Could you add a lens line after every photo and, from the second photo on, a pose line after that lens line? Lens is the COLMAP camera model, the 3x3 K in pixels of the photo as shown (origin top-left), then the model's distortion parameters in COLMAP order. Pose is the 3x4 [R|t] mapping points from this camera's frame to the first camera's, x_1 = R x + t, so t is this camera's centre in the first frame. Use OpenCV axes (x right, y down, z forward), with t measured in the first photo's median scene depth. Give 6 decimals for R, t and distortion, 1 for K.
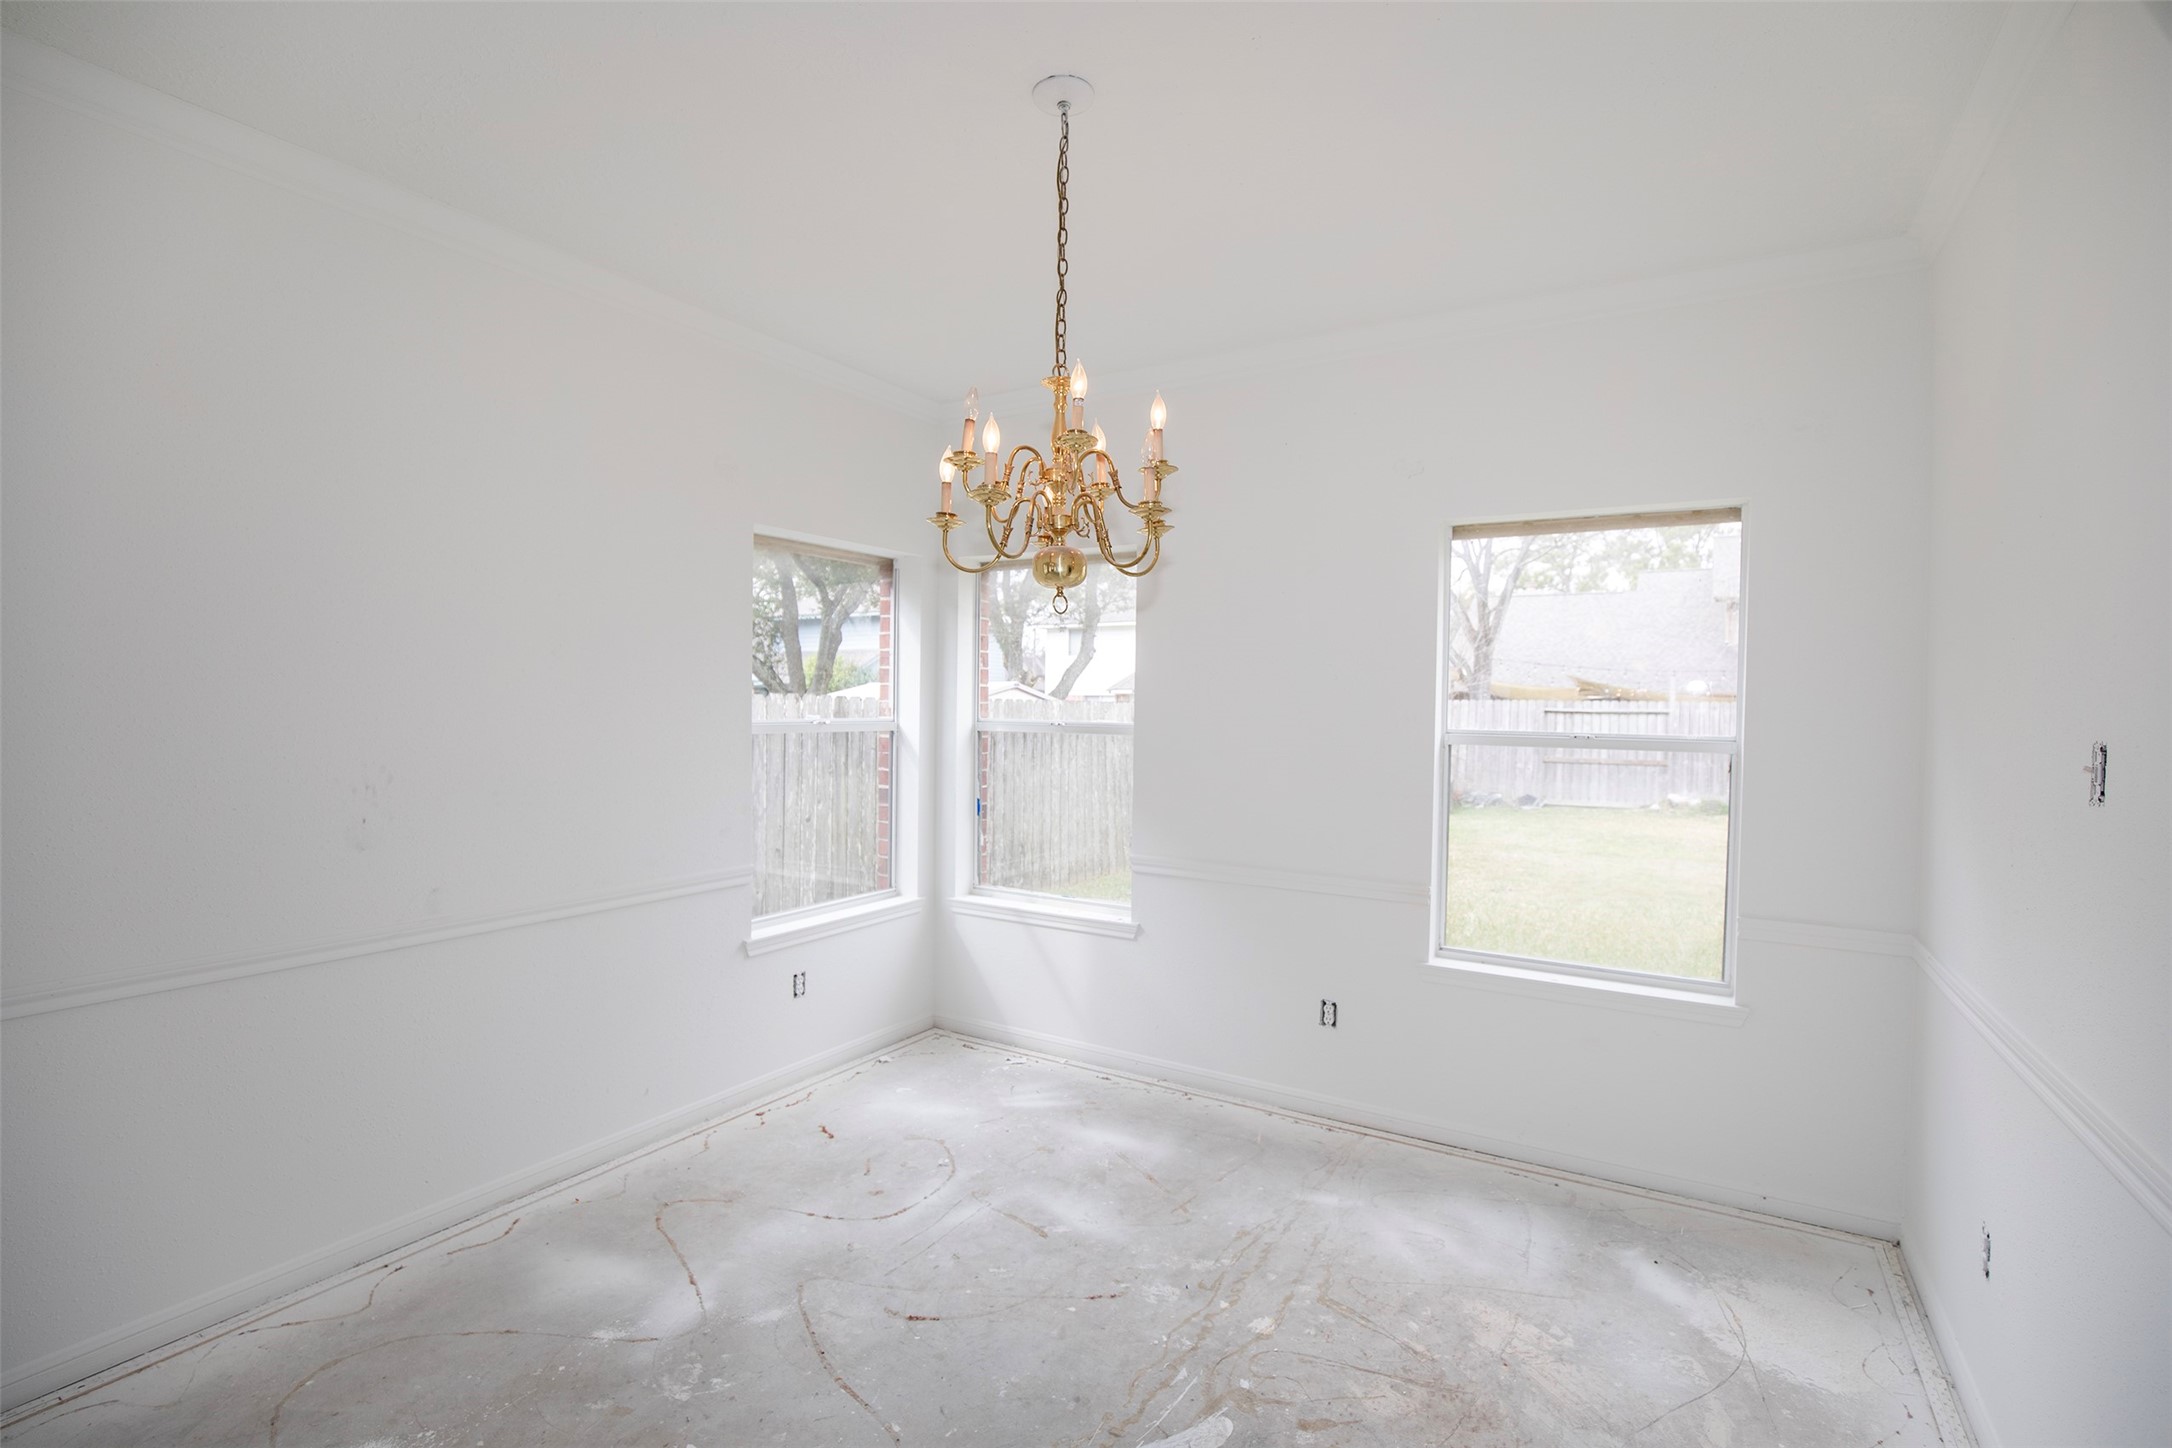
lens RADIAL K [[992.2, 0, 1099.5], [0, 992.2, 723.1], [0, 0, 1]] dist [-0.037708, 0.007851]
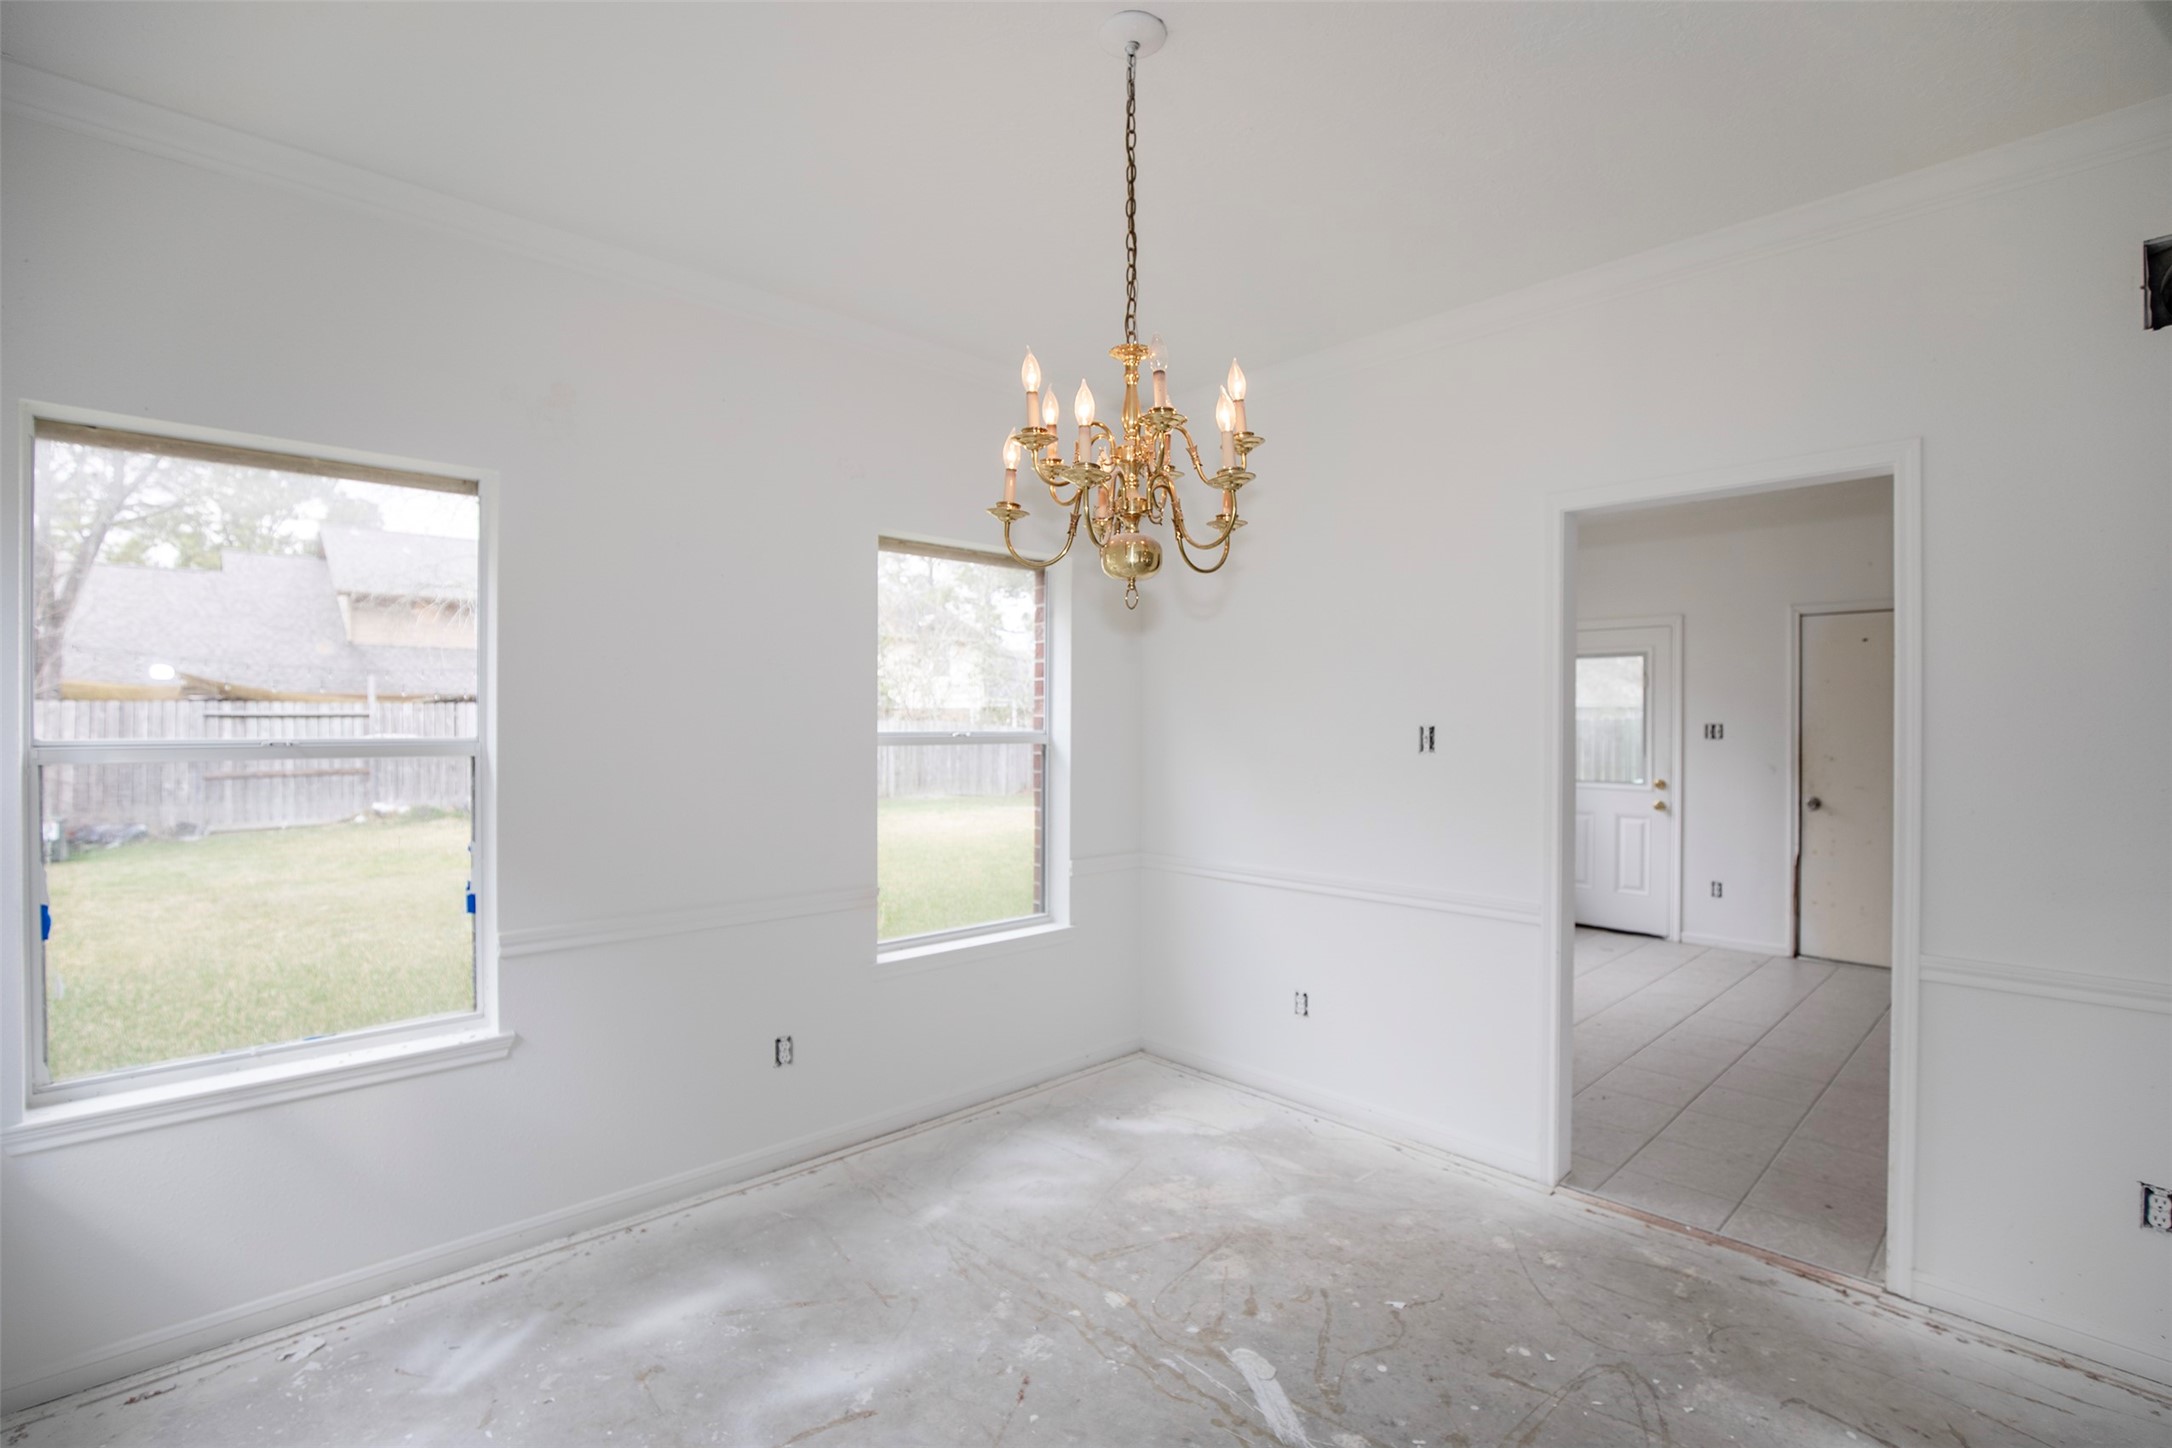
lens RADIAL K [[992.2, 0, 1099.5], [0, 992.2, 723.1], [0, 0, 1]] dist [-0.037708, 0.007851]
pose [[0.266101, -0.019062, 0.963757, -0.479913], [0.019818, 0.999701, 0.014301, -0.011013], [-0.963742, 0.015294, 0.266399, 0.414222]]
